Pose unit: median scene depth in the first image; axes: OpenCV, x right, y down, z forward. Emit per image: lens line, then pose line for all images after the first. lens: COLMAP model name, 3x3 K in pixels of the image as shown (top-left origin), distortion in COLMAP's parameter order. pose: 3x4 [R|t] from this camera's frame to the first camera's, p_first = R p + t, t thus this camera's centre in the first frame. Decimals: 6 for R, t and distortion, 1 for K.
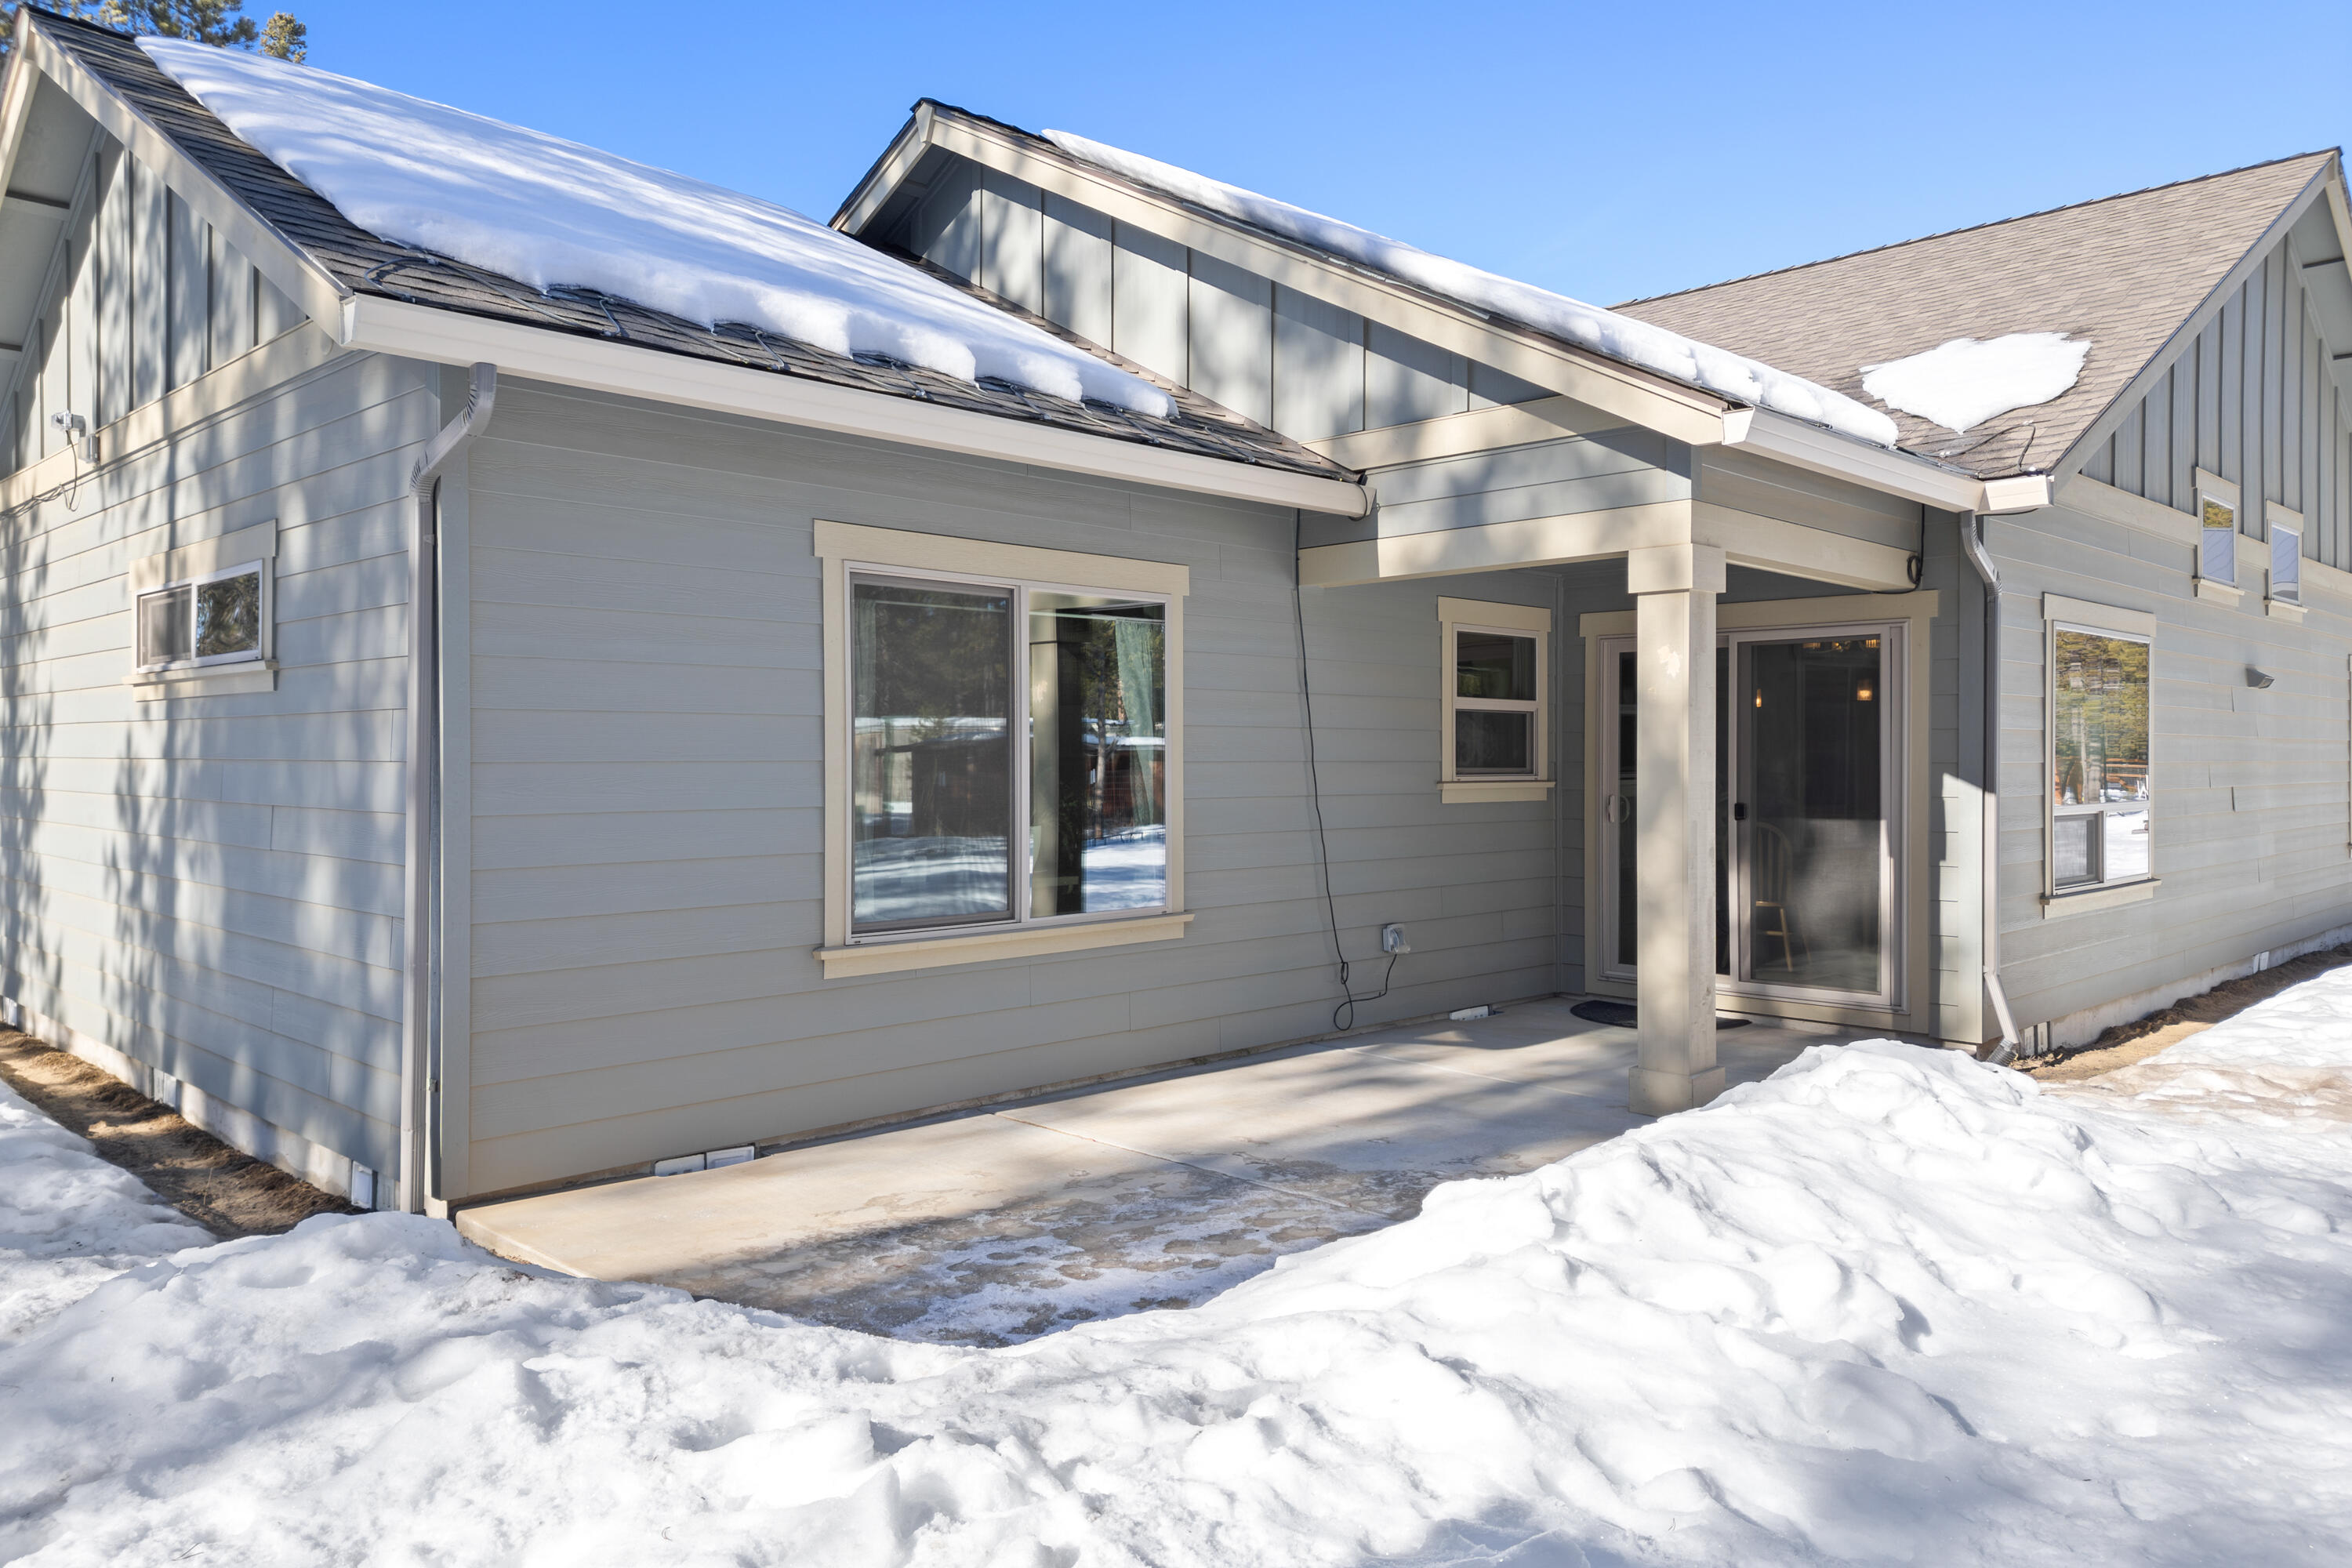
lens RADIAL K [[1637.1, 0, 1155.8], [0, 1637.1, 765.0], [0, 0, 1]] dist [0.089288, -0.077293]
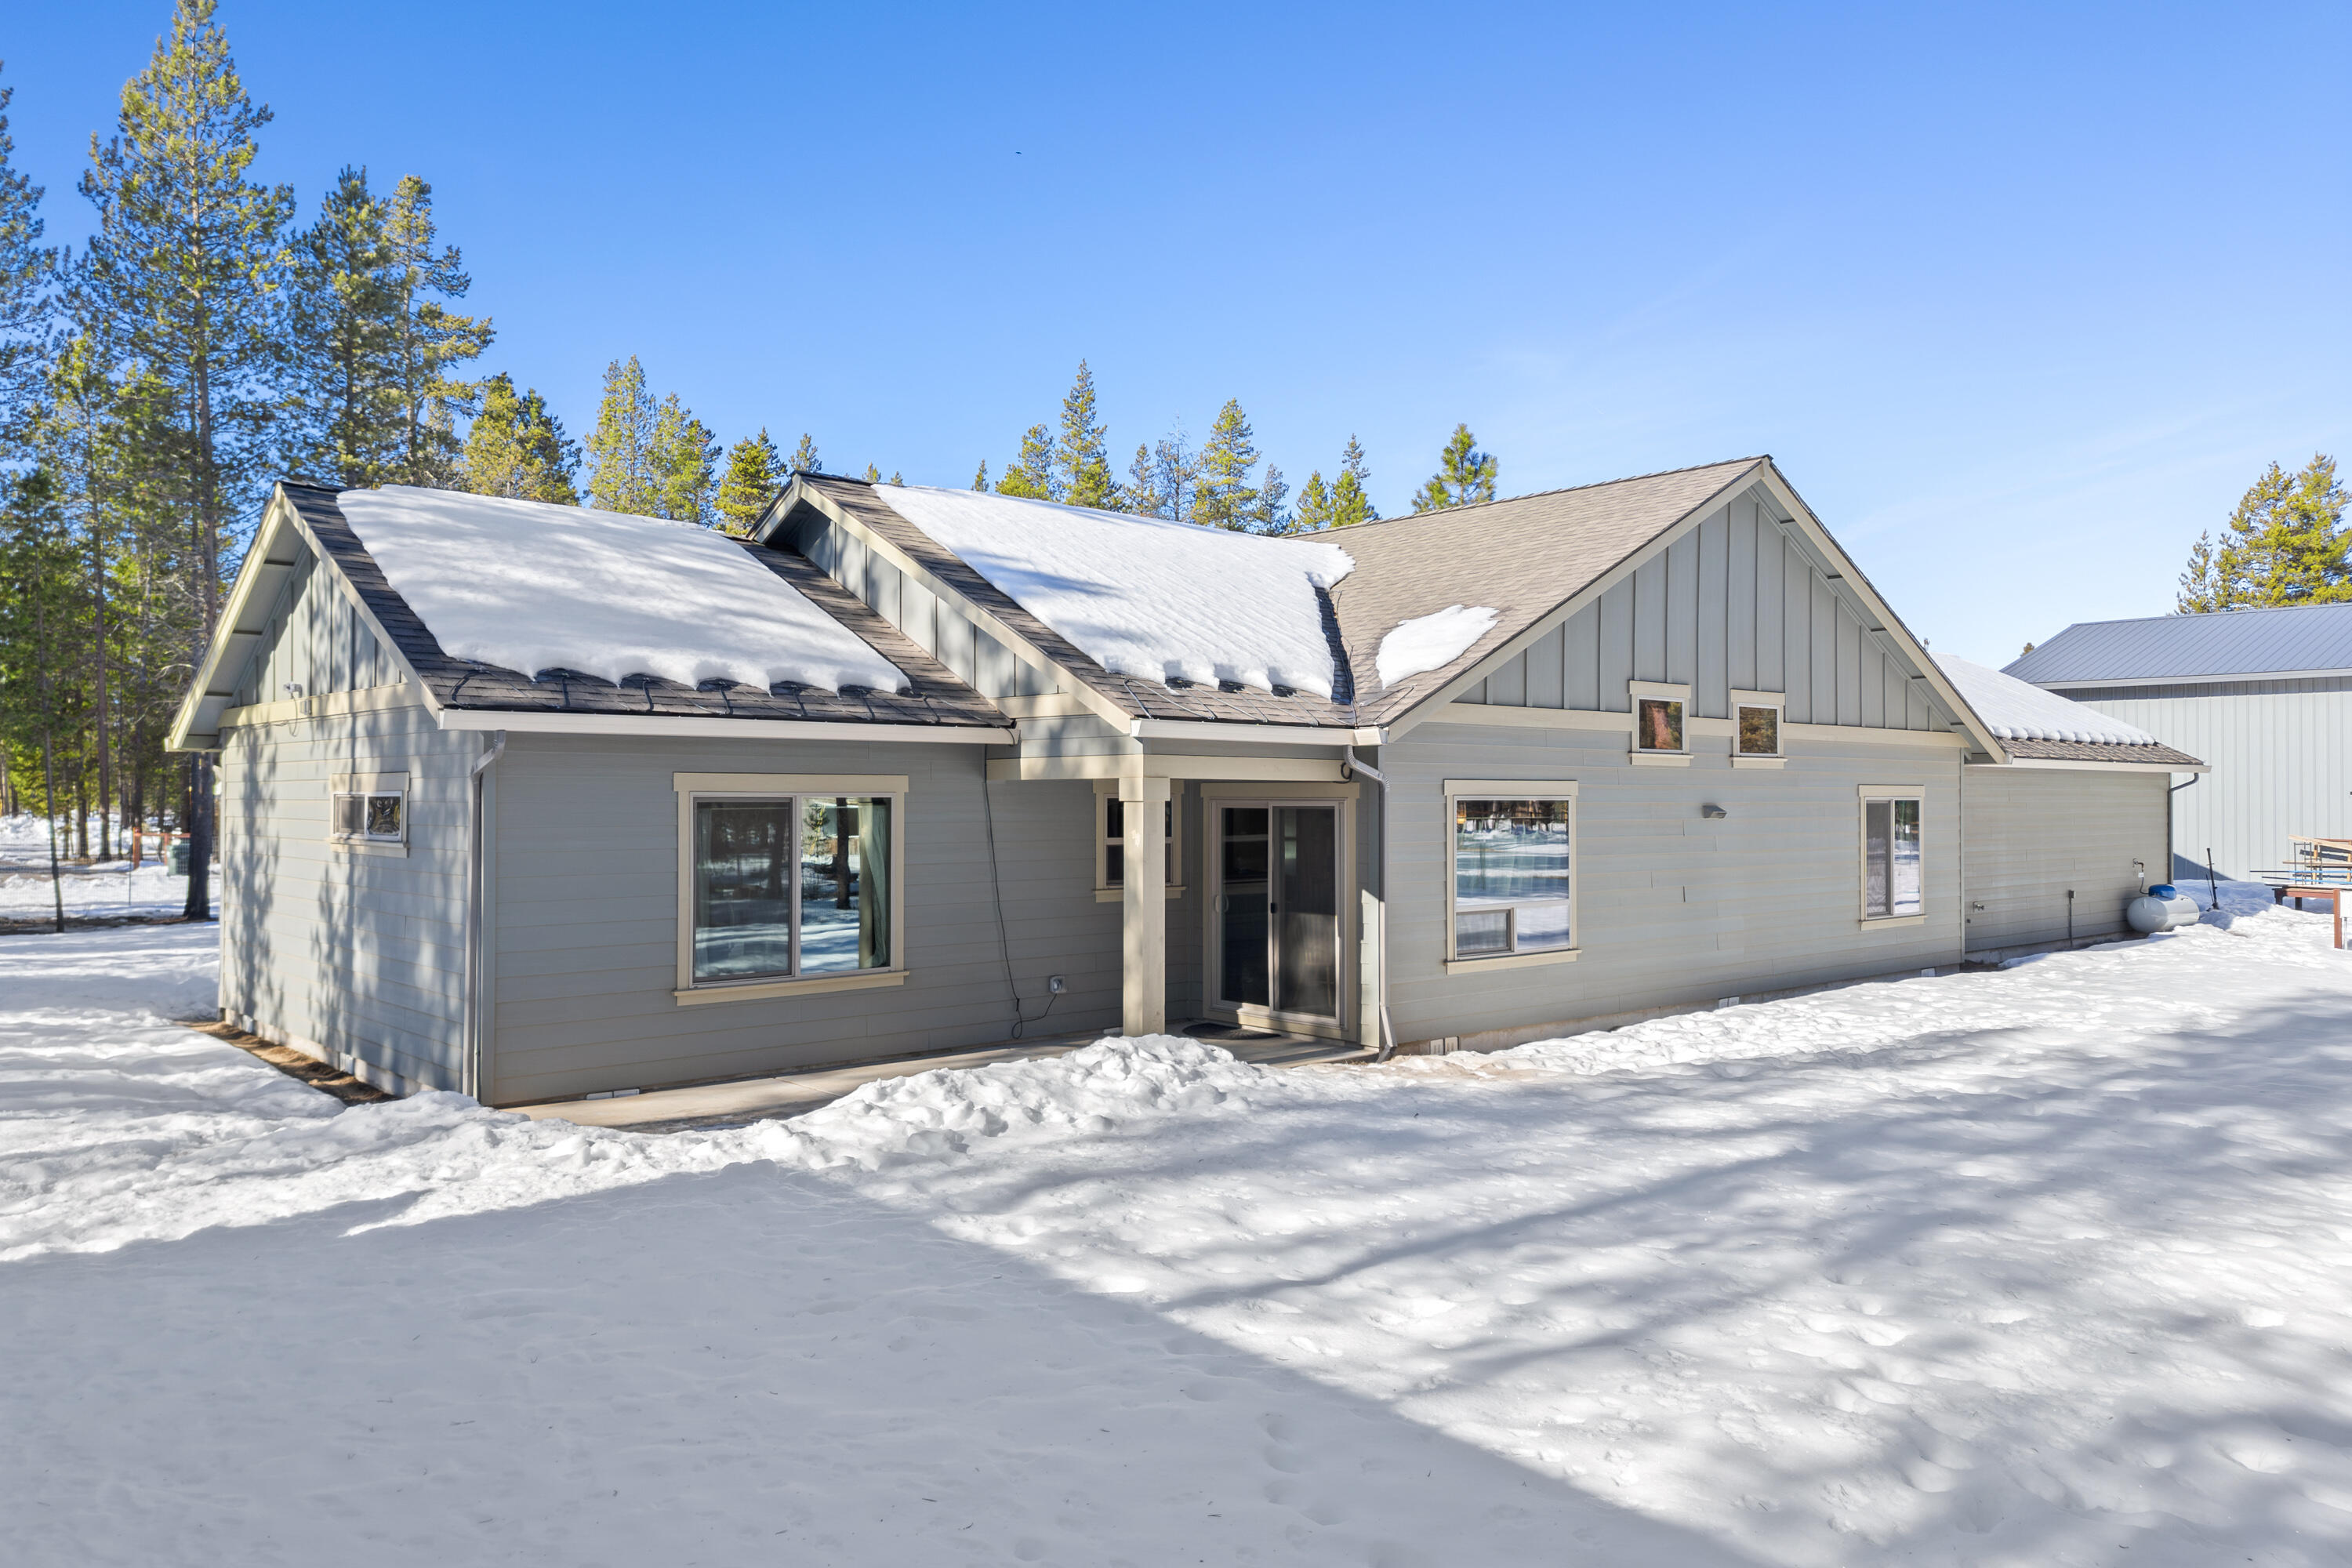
lens RADIAL K [[1637.1, 0, 1176.1], [0, 1637.1, 787.0], [0, 0, 1]] dist [0.089288, -0.077293]
pose [[0.998820, 0.001004, -0.048546, 0.414198], [-0.001622, 0.999918, -0.012683, -0.089441], [0.048529, 0.012747, 0.998740, -0.799529]]
